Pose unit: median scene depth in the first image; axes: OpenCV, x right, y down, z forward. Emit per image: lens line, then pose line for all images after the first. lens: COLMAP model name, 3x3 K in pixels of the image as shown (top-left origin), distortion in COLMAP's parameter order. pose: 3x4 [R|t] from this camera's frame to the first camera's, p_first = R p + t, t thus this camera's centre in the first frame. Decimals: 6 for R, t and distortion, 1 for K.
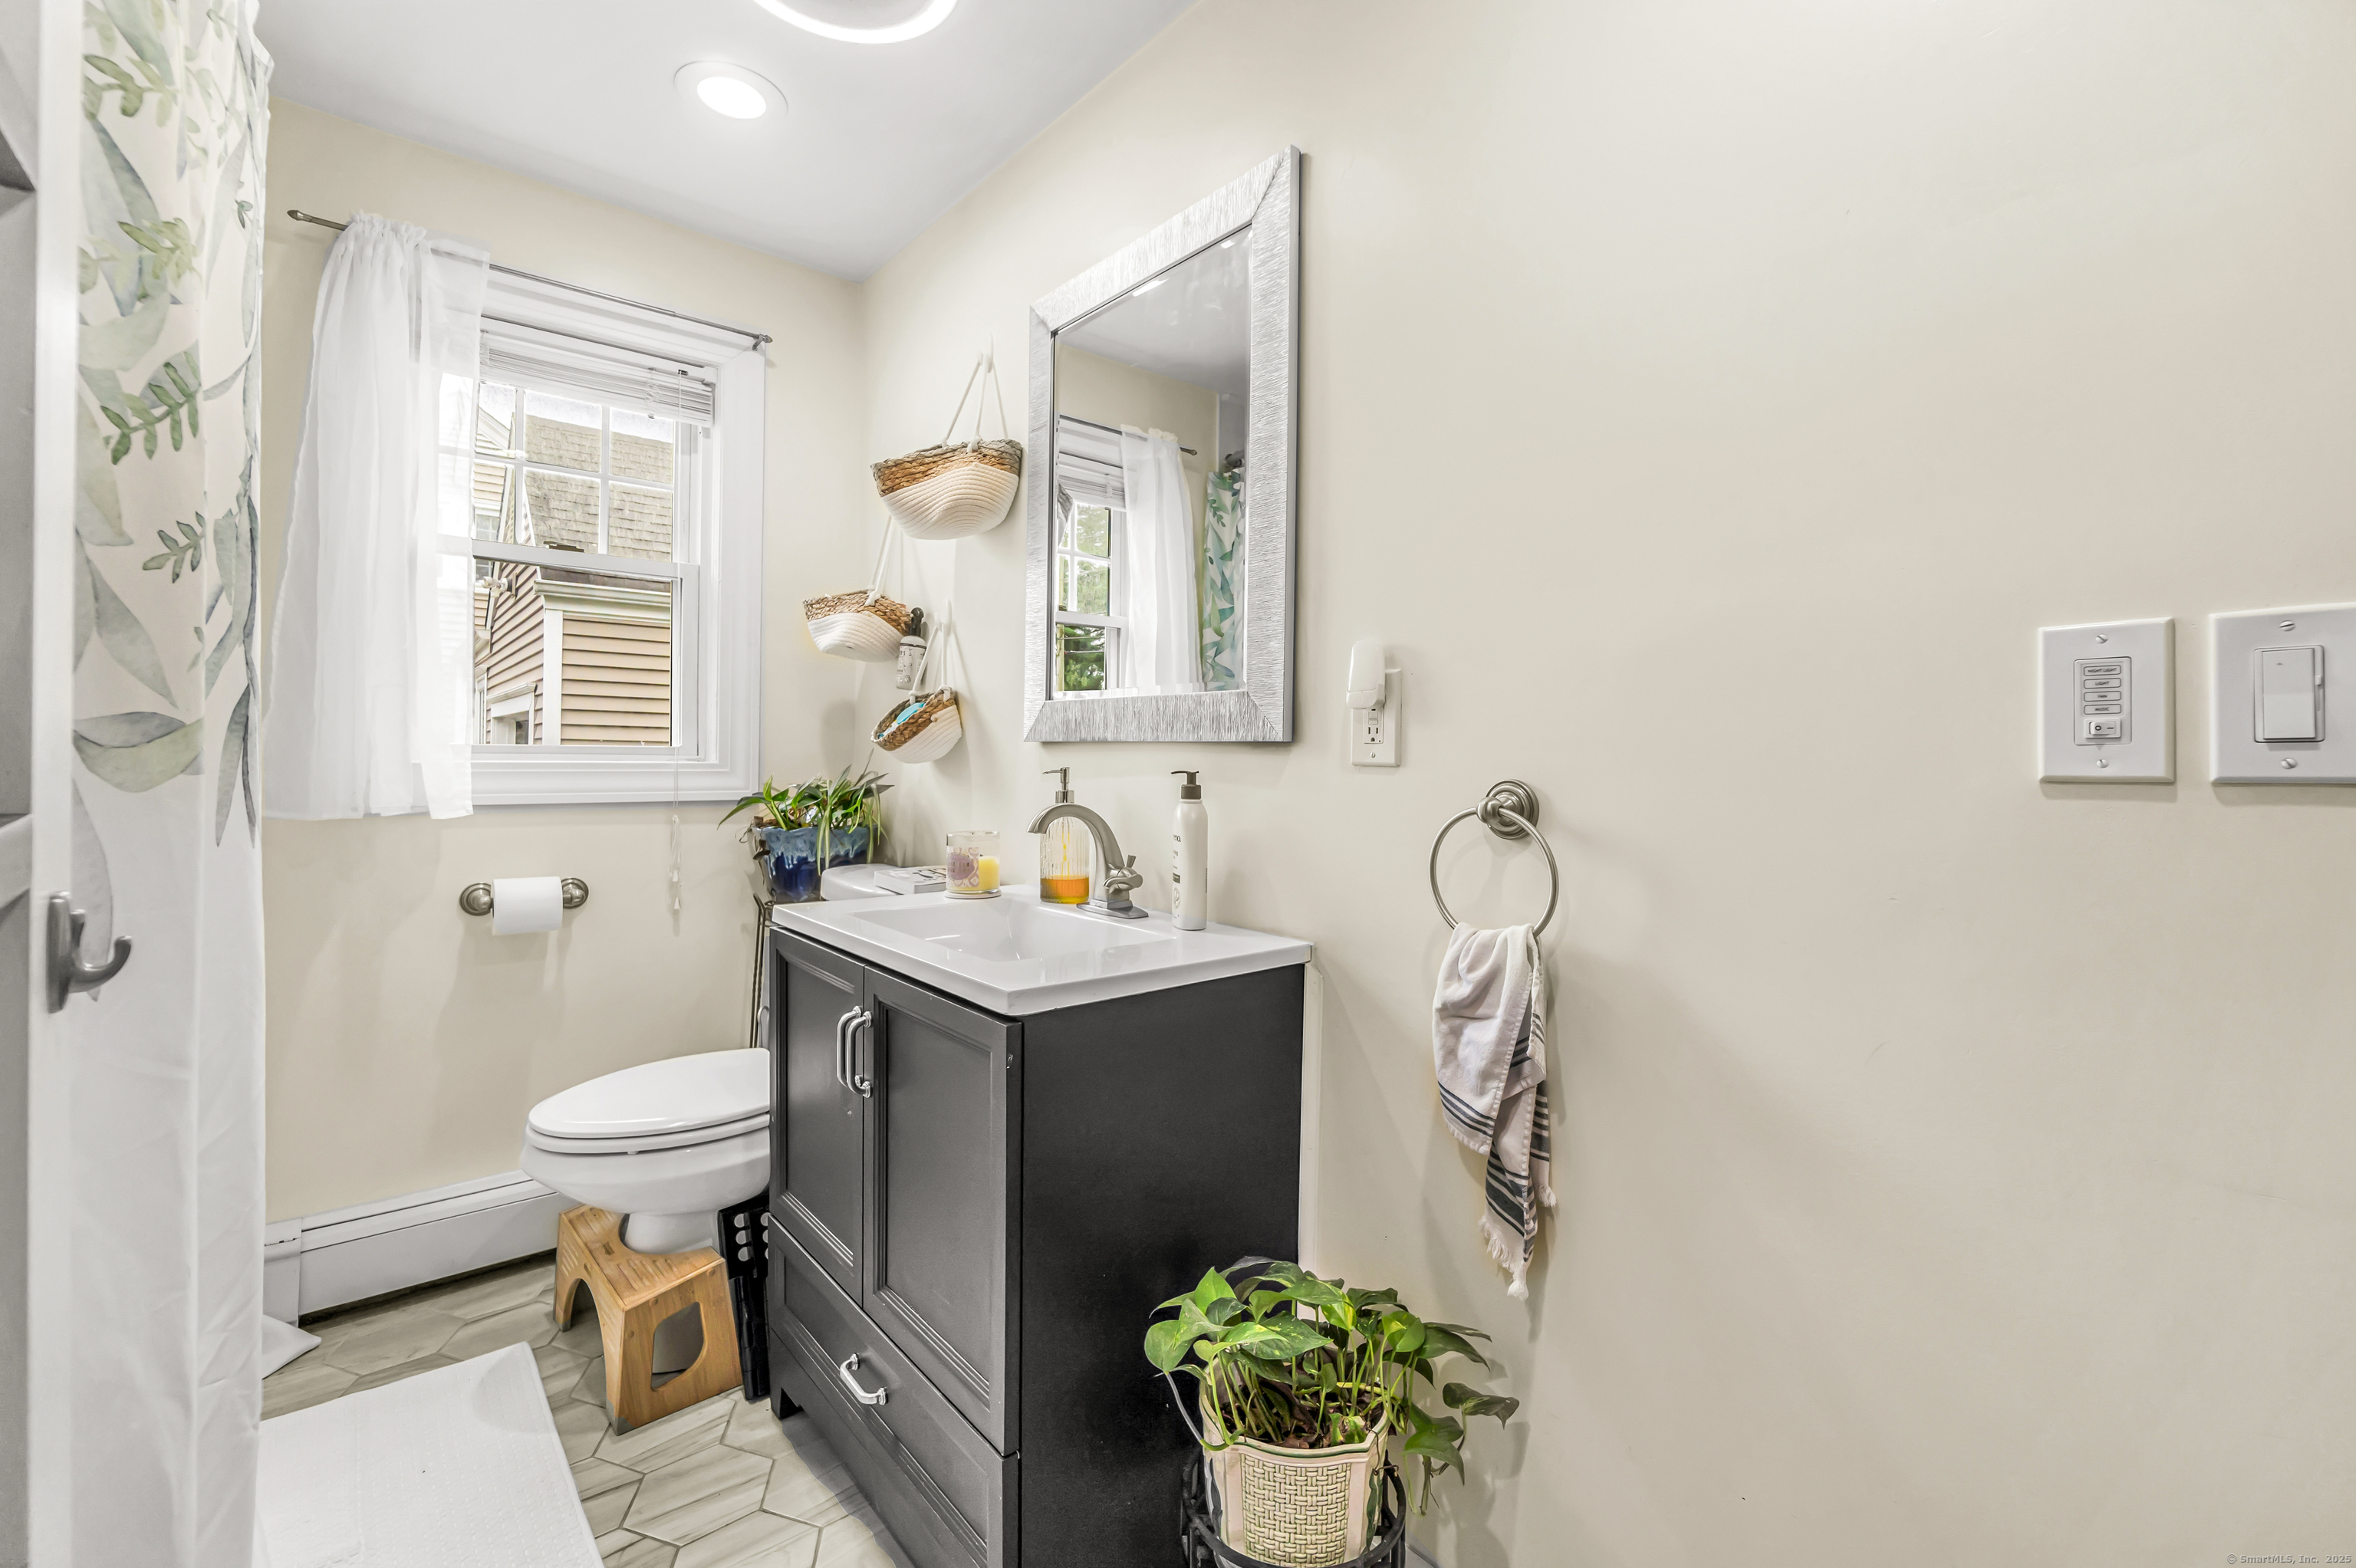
lens RADIAL K [[1031.1, 0, 1177.7], [0, 1031.1, 771.2], [0, 0, 1]] dist [0.000639, -0.000713]
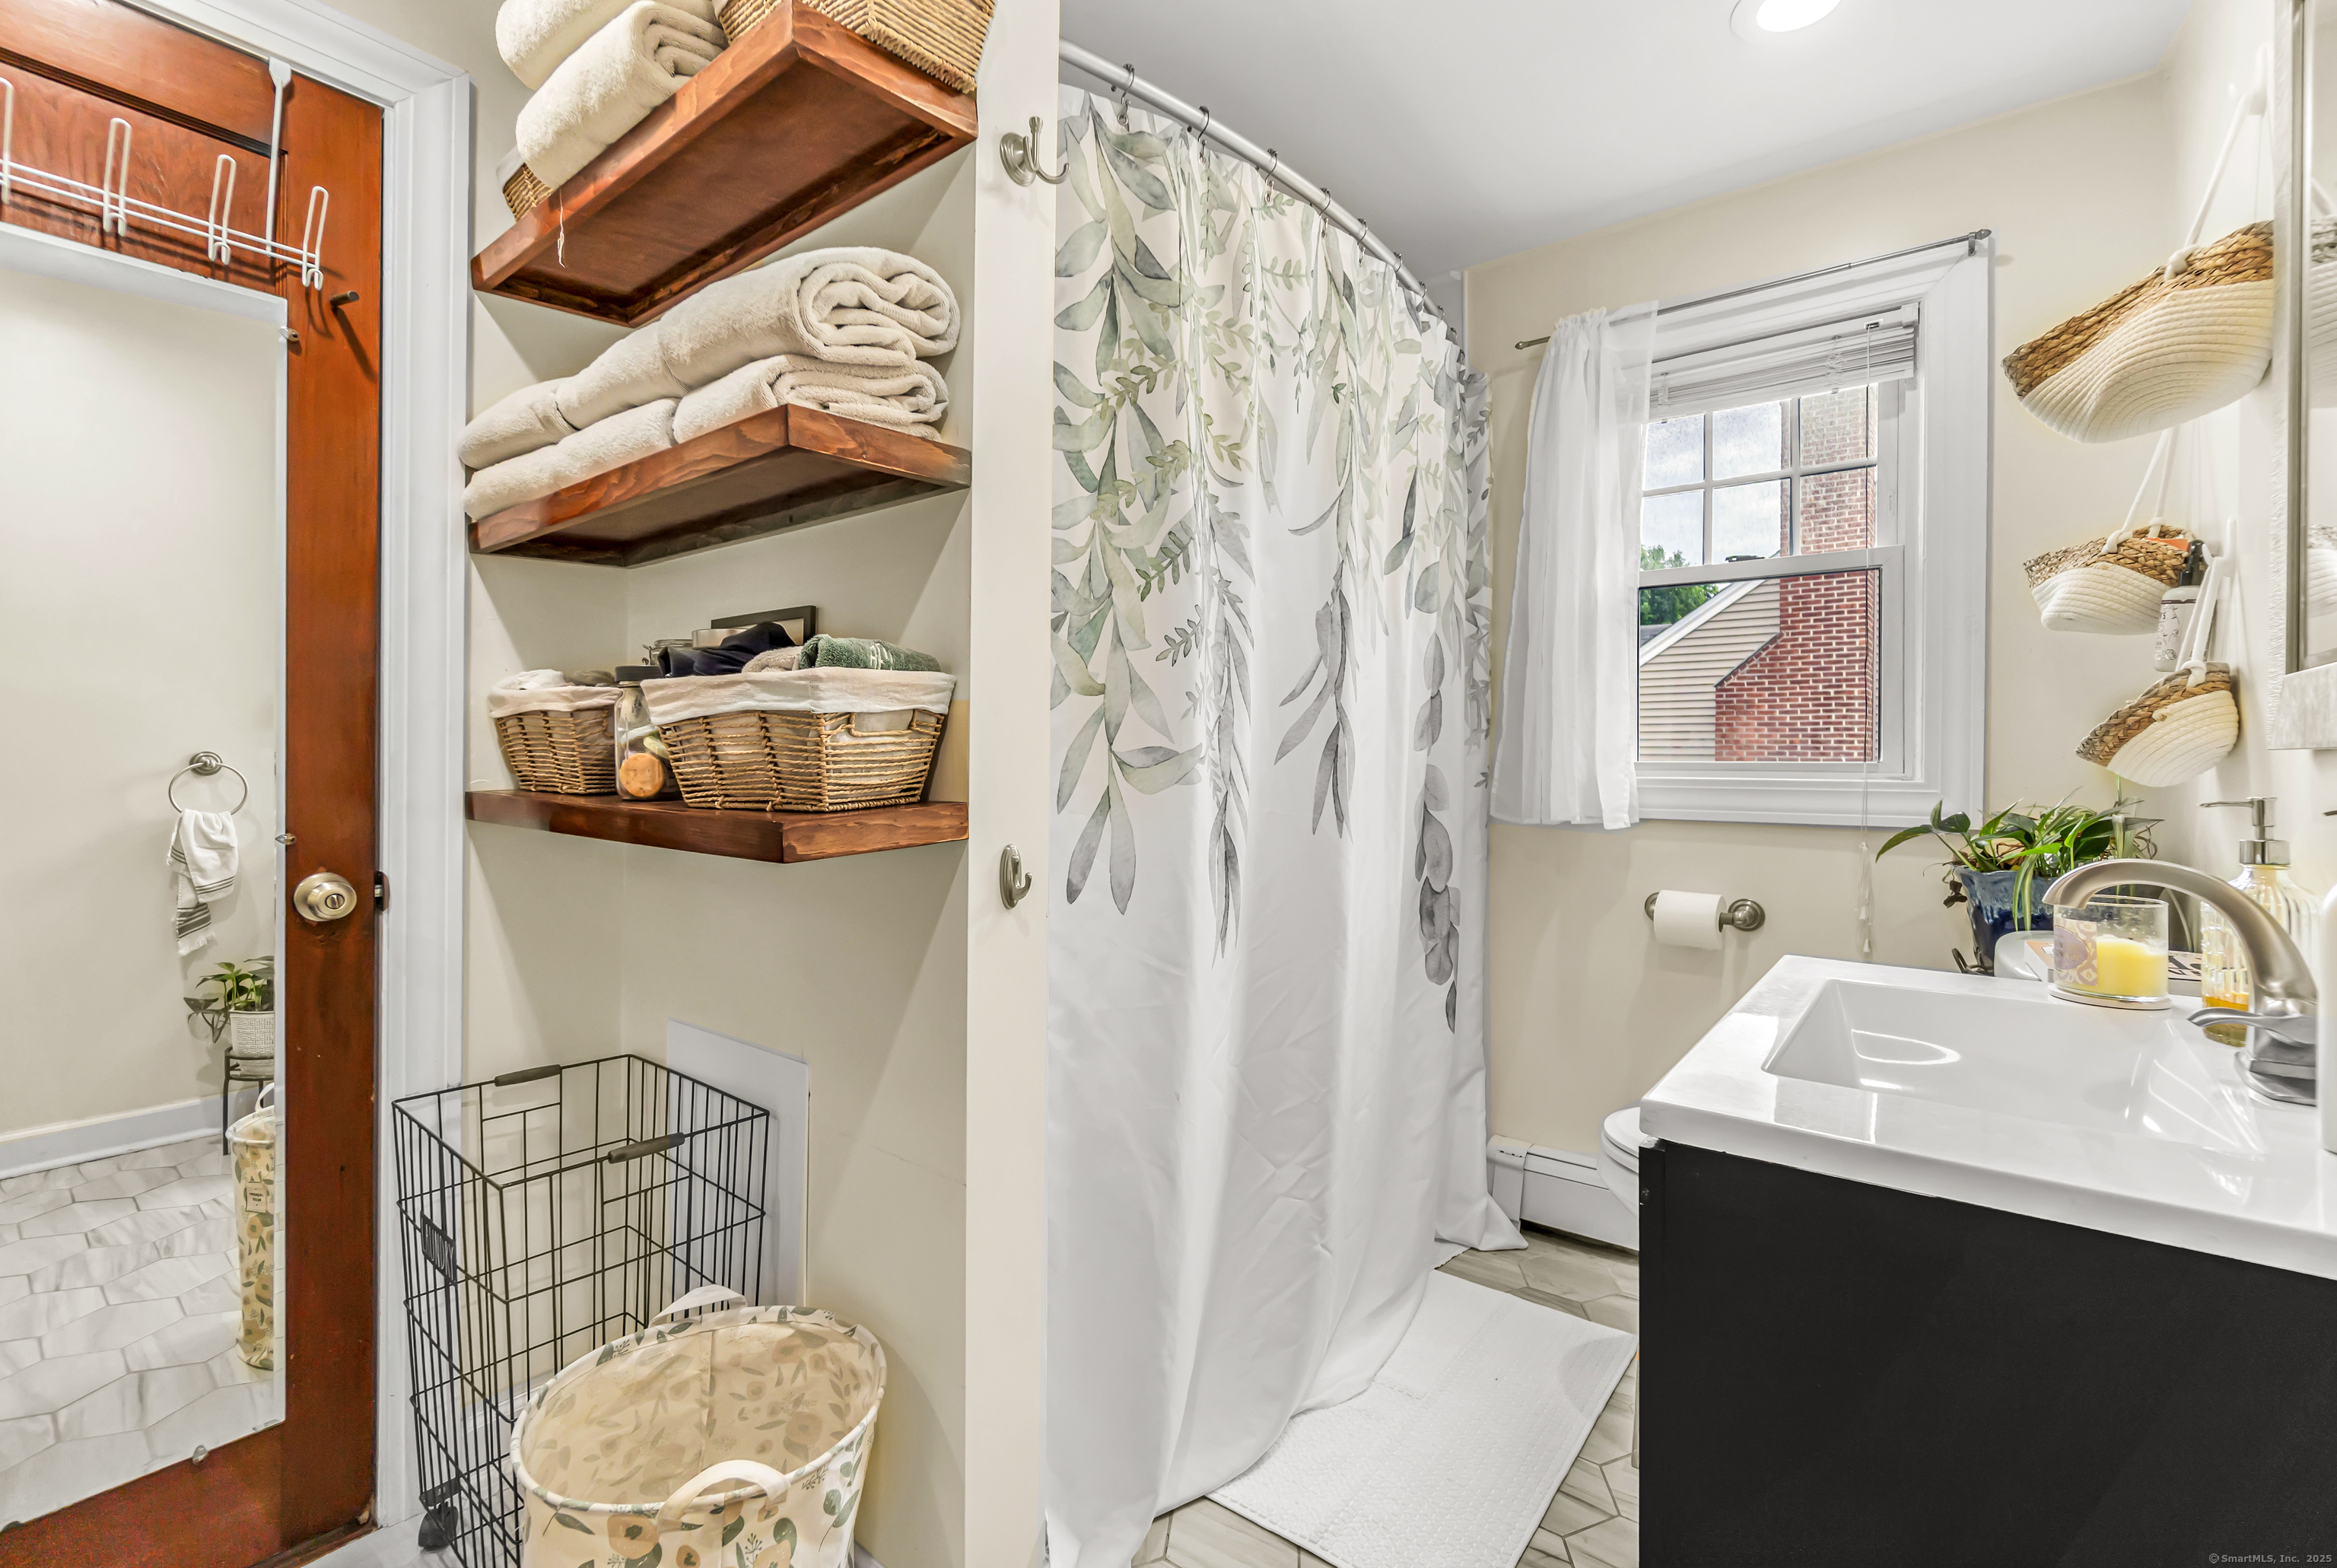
lens RADIAL K [[1030.6, 0, 1164.3], [0, 1030.6, 768.5], [0, 0, 1]] dist [-0.008143, 0.000461]
pose [[0.200611, -0.001144, -0.979670, 0.293012], [-0.015937, 0.999863, -0.004431, -0.007310], [0.979541, 0.016502, 0.200565, 0.322685]]
